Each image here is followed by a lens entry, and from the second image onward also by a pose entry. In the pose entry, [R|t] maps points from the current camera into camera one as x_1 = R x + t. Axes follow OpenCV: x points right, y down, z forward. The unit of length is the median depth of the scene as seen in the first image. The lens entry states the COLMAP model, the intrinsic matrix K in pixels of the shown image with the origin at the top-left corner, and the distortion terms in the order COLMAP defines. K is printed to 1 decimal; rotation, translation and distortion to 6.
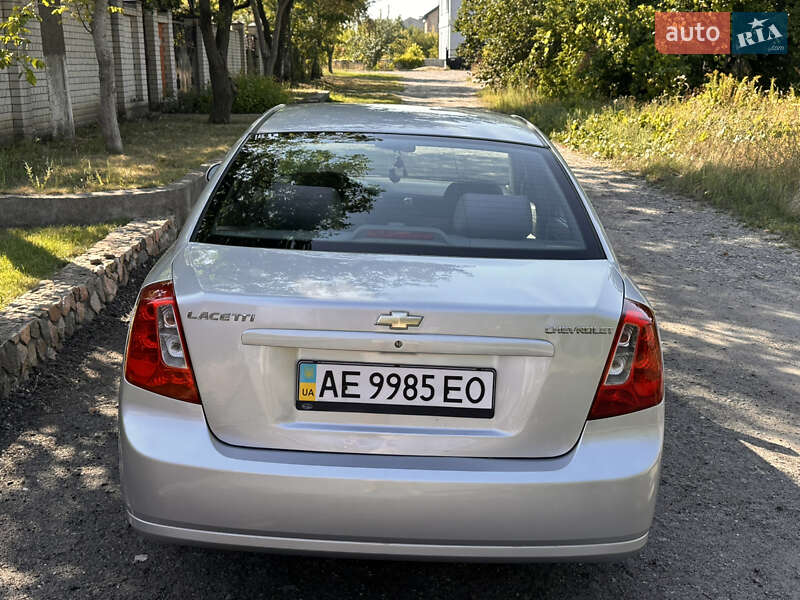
lens RADIAL K [[954.0, 0, 388.3], [0, 954.0, 297.5], [0, 0, 1]] dist [0.229425, -0.539021]
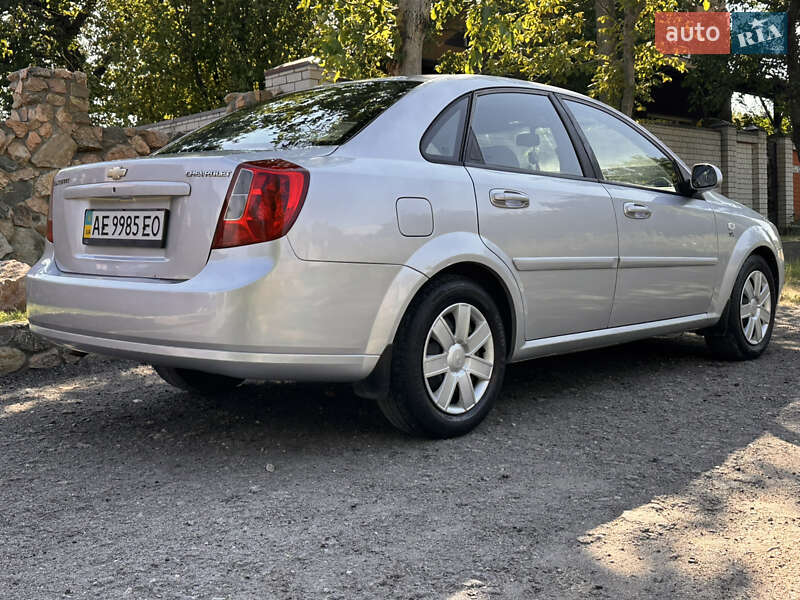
lens RADIAL K [[954.0, 0, 388.3], [0, 954.0, 297.5], [0, 0, 1]] dist [0.229425, -0.539021]
pose [[0.723799, 0.012053, -0.689906, 0.930595], [-0.130587, 0.984171, -0.119809, 0.234509], [0.677541, 0.176810, 0.713916, 0.229572]]
